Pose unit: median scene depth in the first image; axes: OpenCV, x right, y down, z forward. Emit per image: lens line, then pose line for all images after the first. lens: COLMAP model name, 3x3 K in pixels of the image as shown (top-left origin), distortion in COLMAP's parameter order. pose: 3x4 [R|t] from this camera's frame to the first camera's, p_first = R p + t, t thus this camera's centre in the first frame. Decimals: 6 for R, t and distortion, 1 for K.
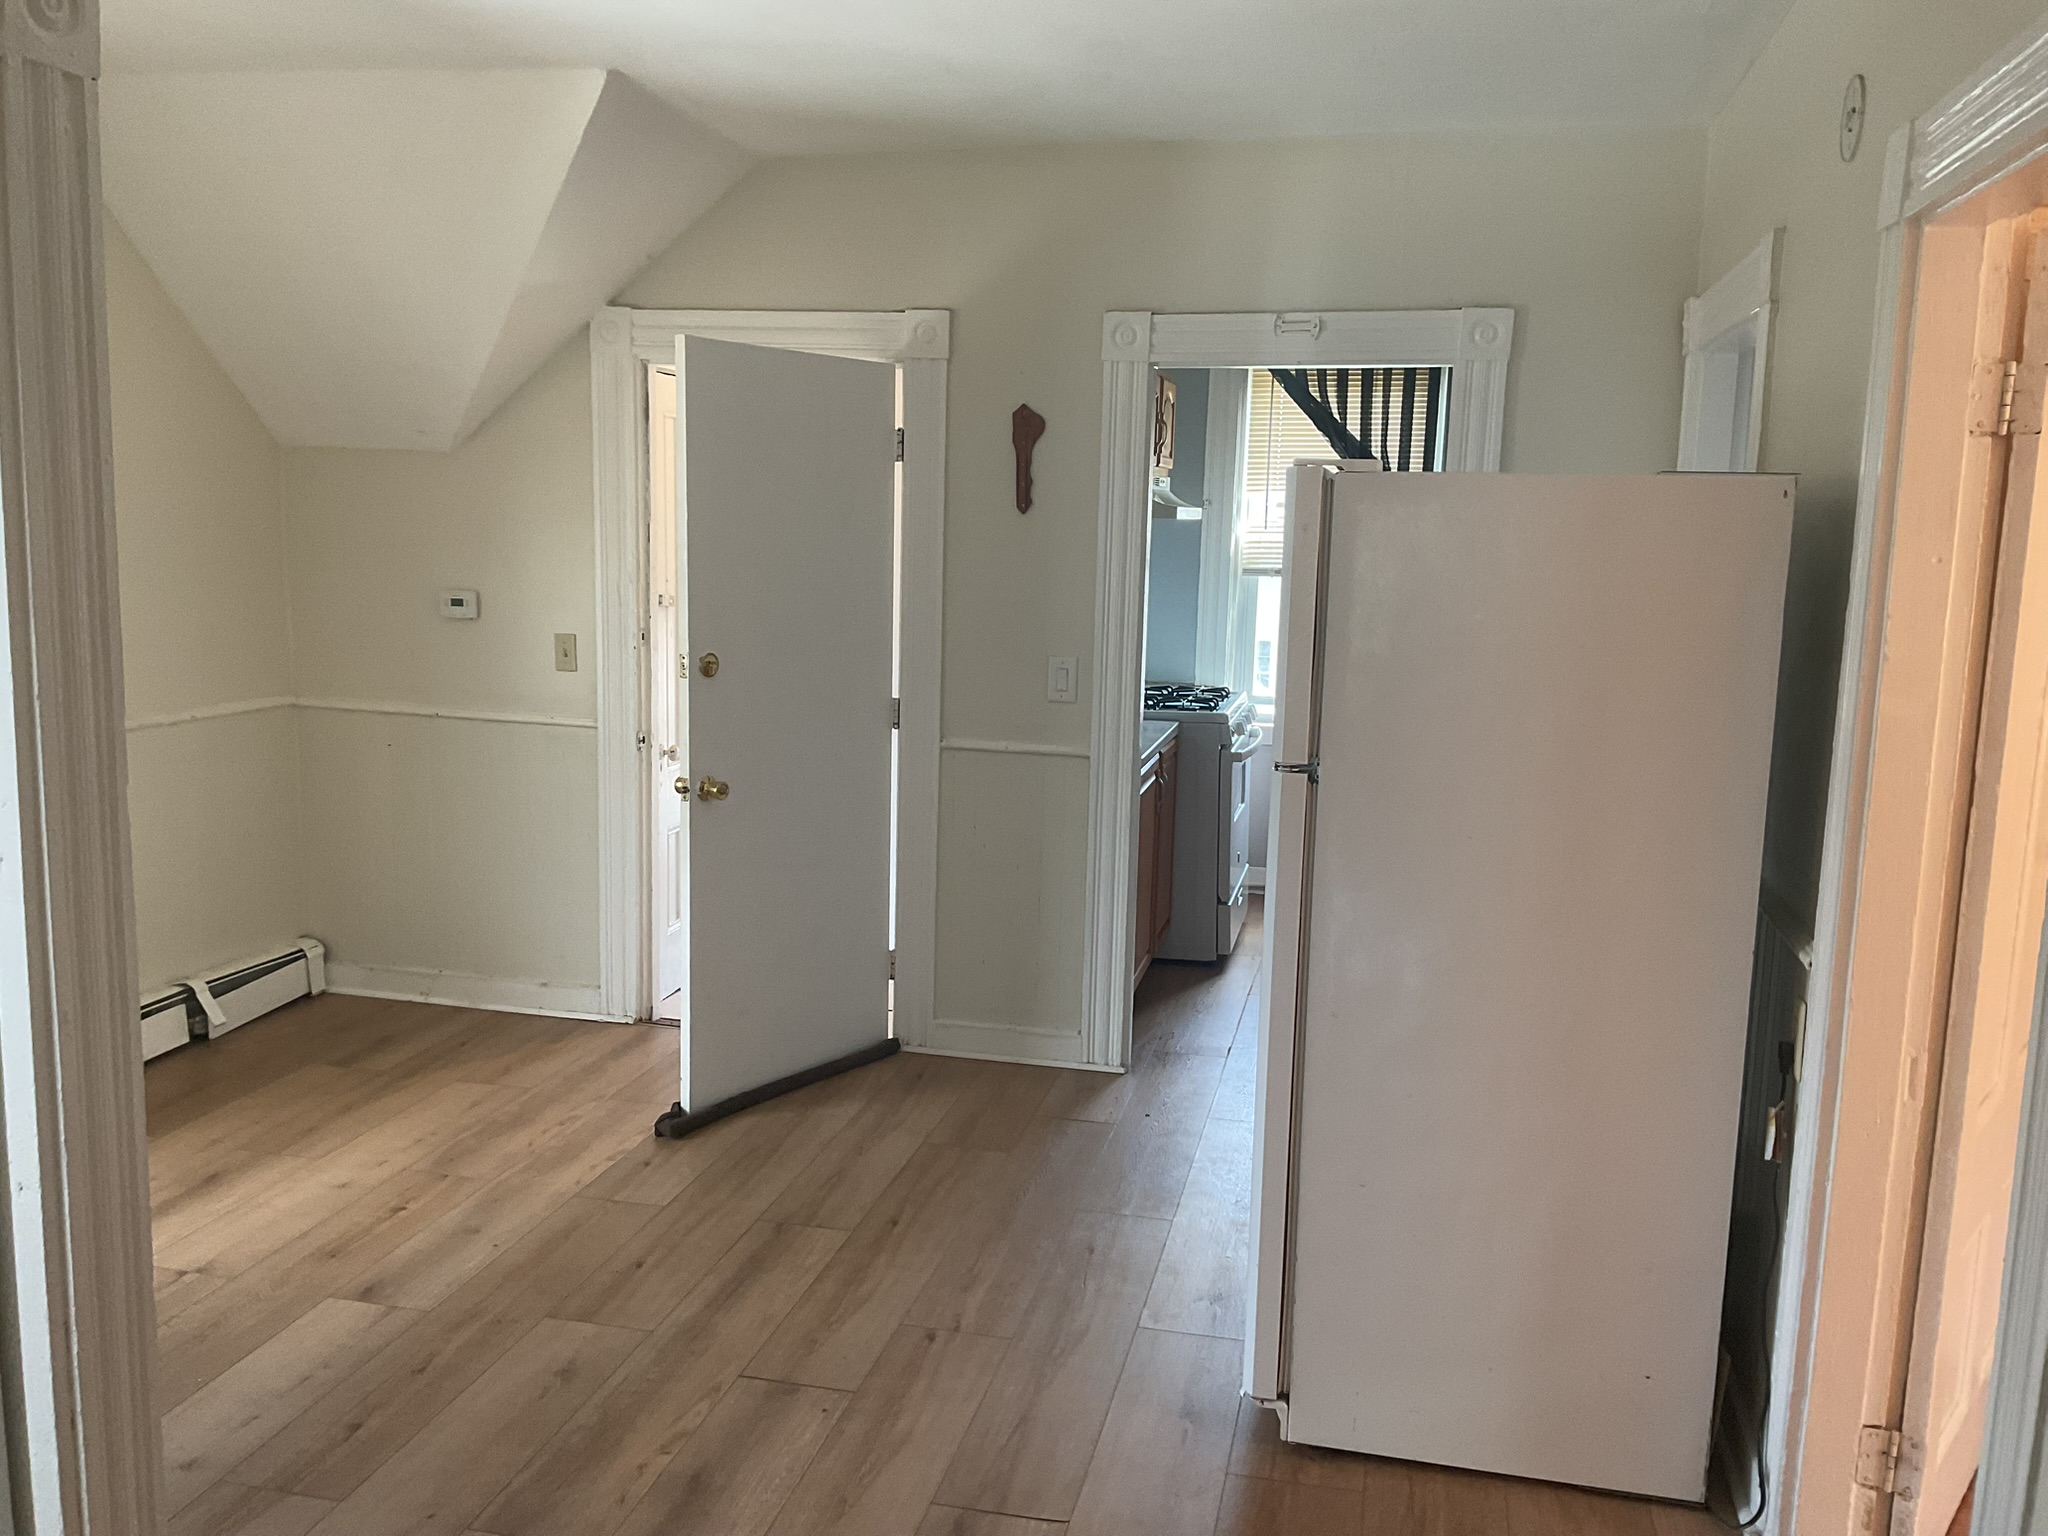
lens RADIAL K [[1692.7, 0, 1021.8], [0, 1692.7, 769.4], [0, 0, 1]] dist [0.000740, -0.045291]
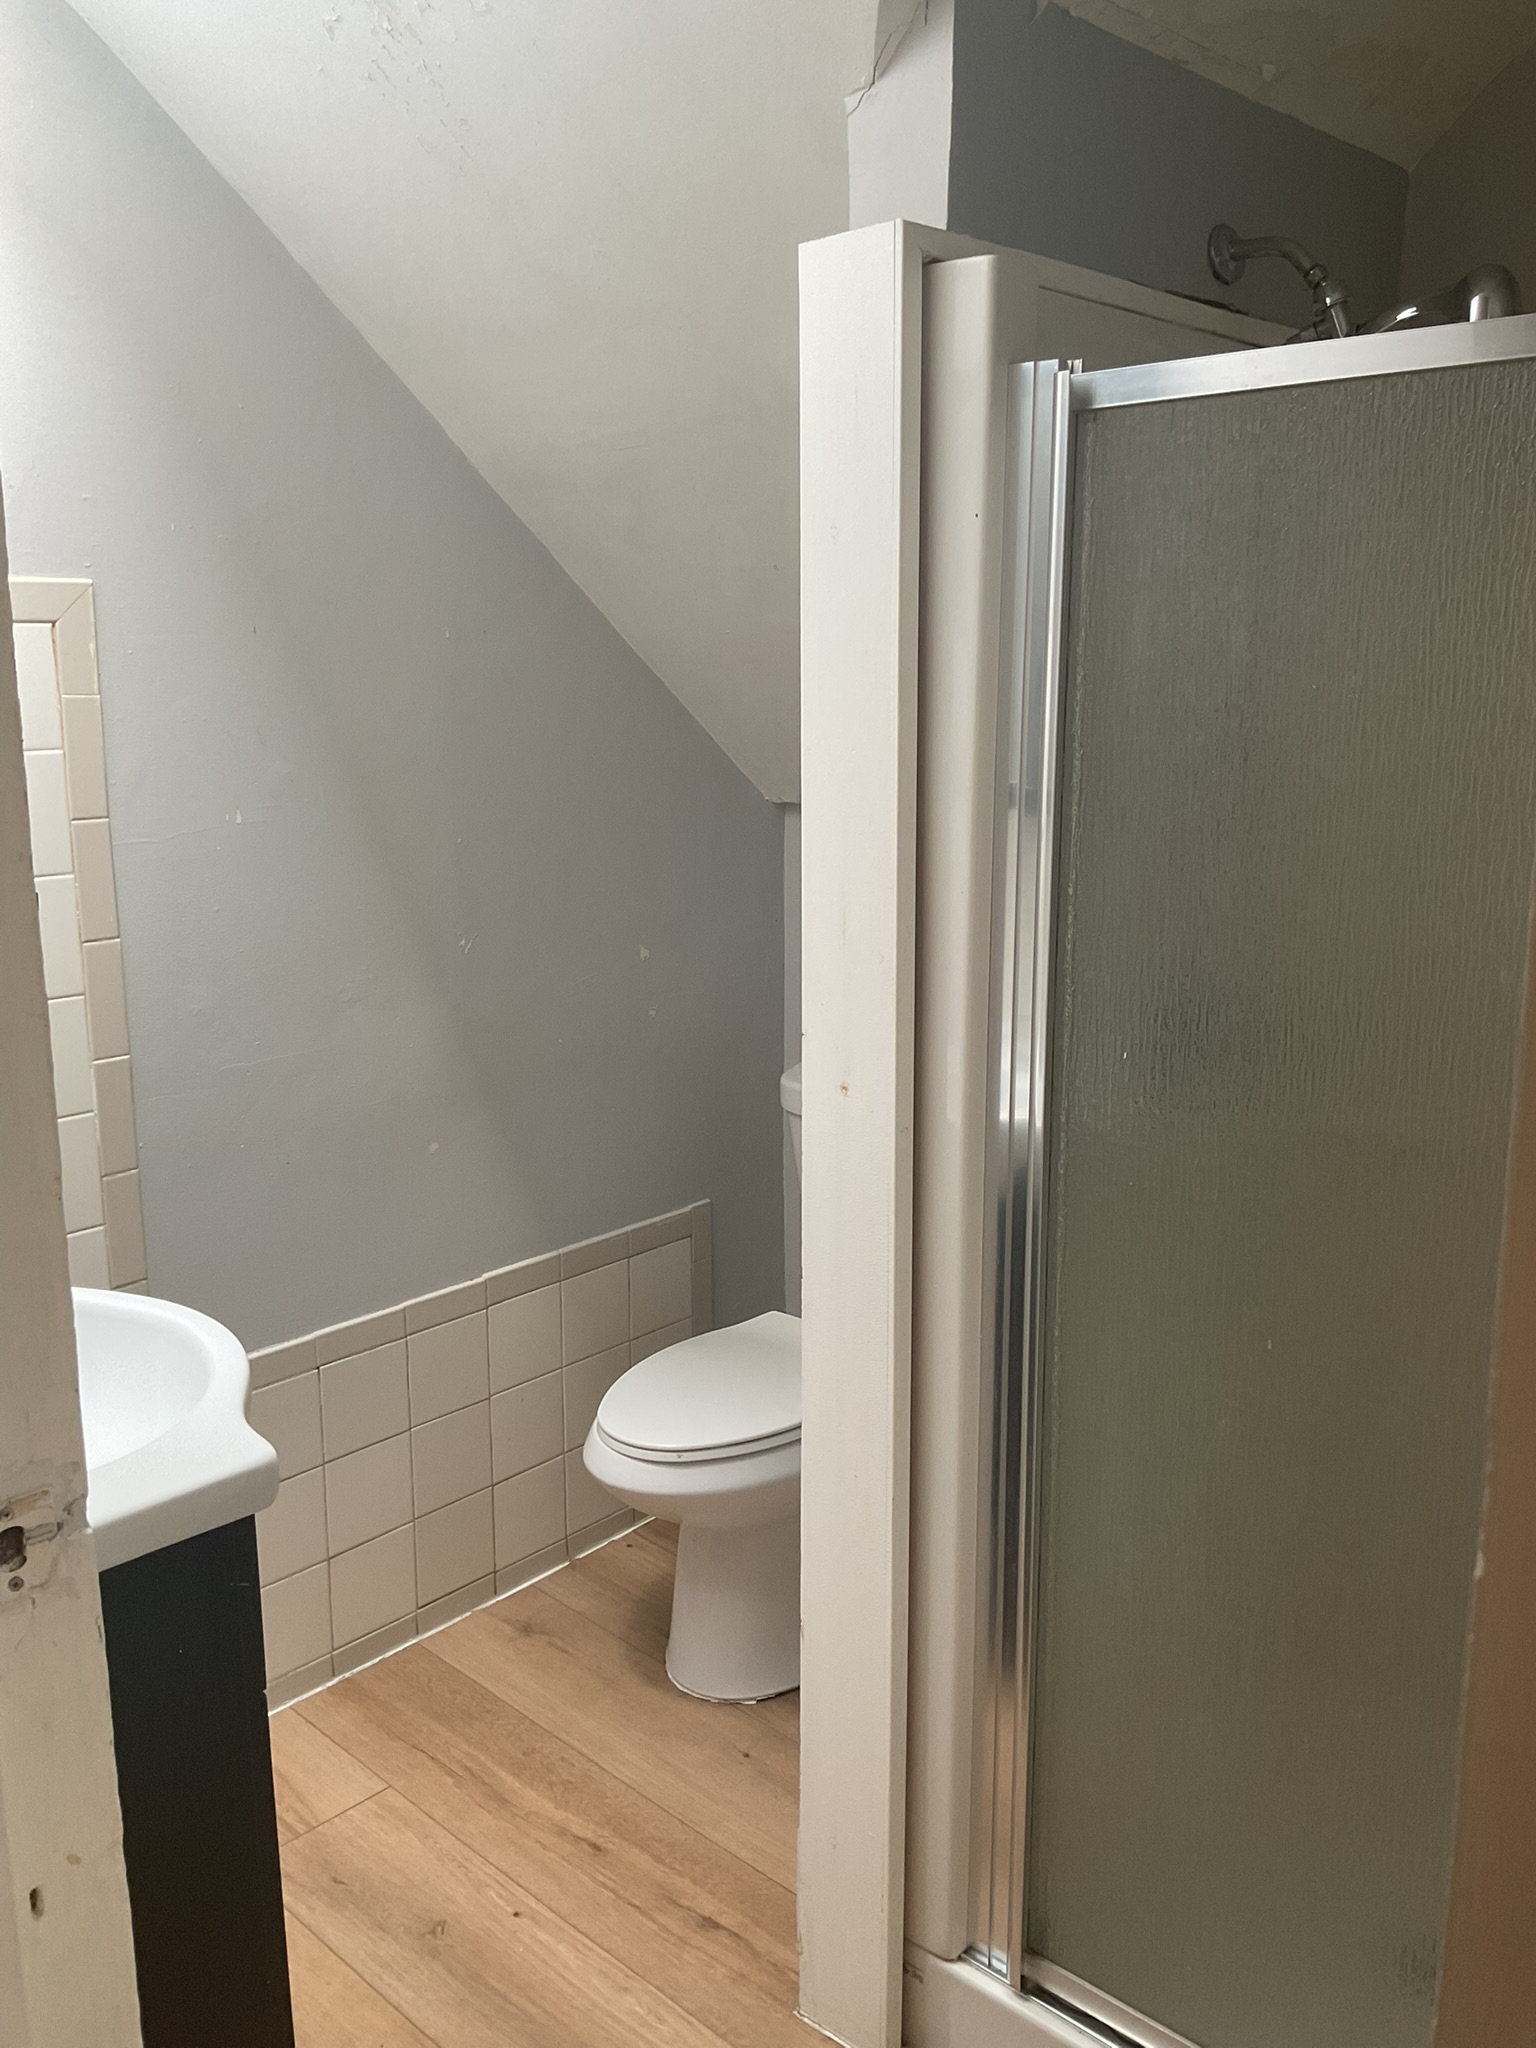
lens RADIAL K [[1692.7, 0, 762.0], [0, 1692.7, 1017.3], [0, 0, 1]] dist [0.000740, -0.045291]
pose [[0.513149, -0.201104, 0.834407, -0.897214], [0.141172, 0.978699, 0.149061, -0.096088], [-0.846610, 0.041304, 0.530608, 0.568765]]
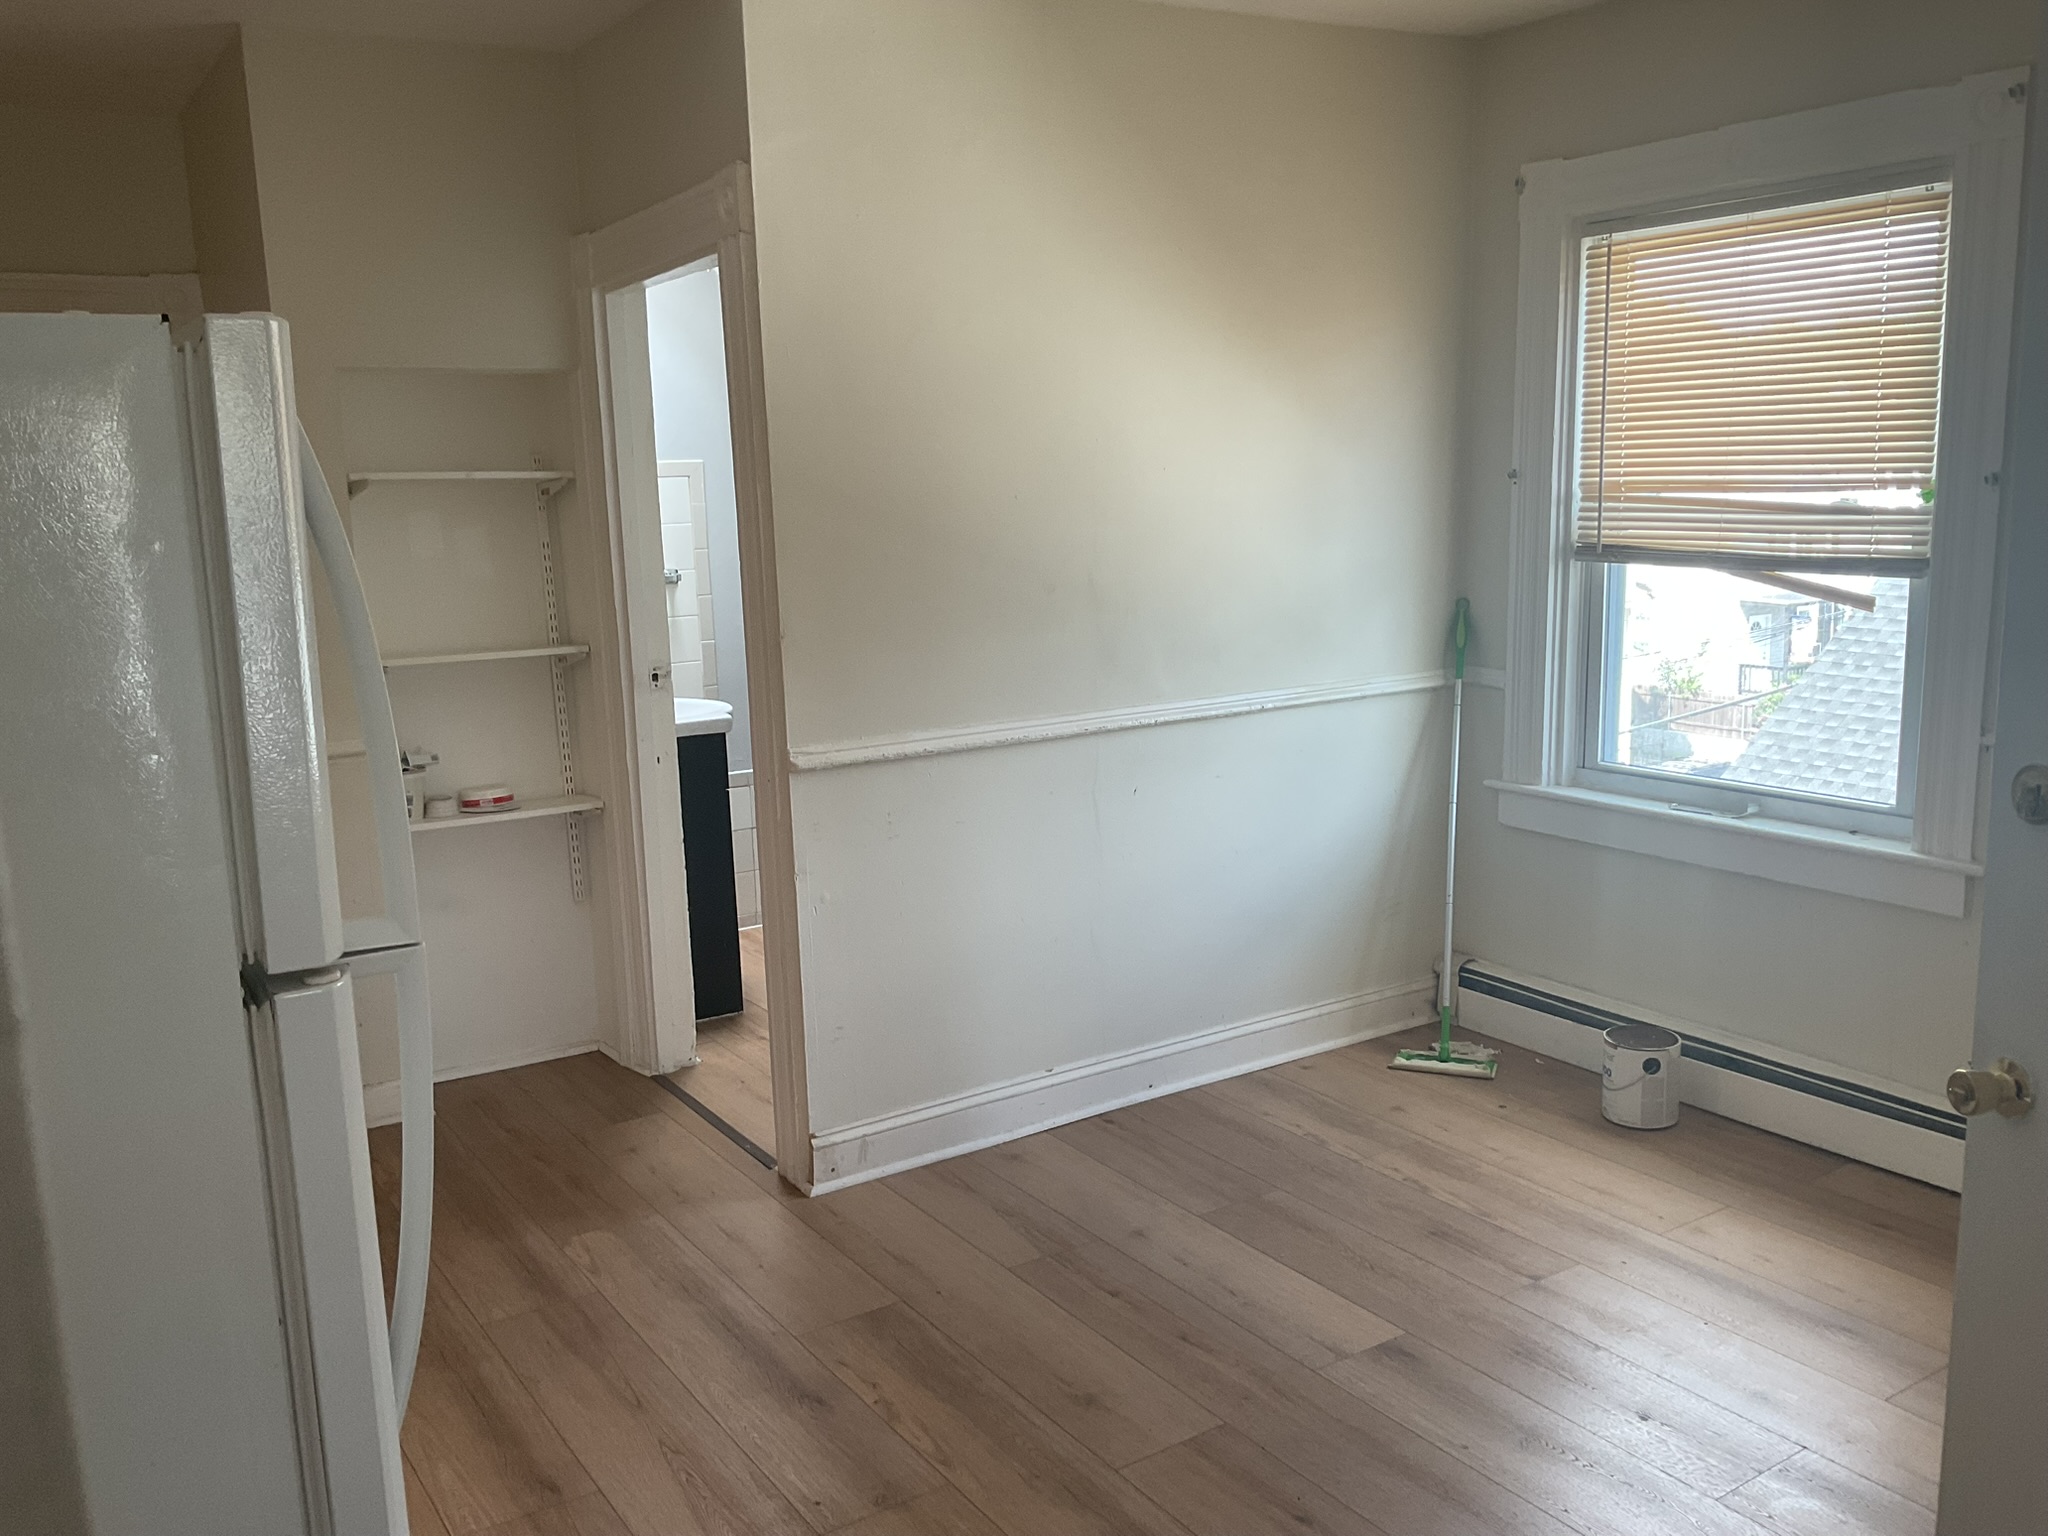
lens RADIAL K [[1692.7, 0, 1027.3], [0, 1692.7, 763.4], [0, 0, 1]] dist [0.000740, -0.045291]
pose [[-0.695176, 0.115767, -0.709456, 0.382868], [-0.099370, 0.961995, 0.254345, -0.215884], [0.711938, 0.247313, -0.657252, 1.574982]]
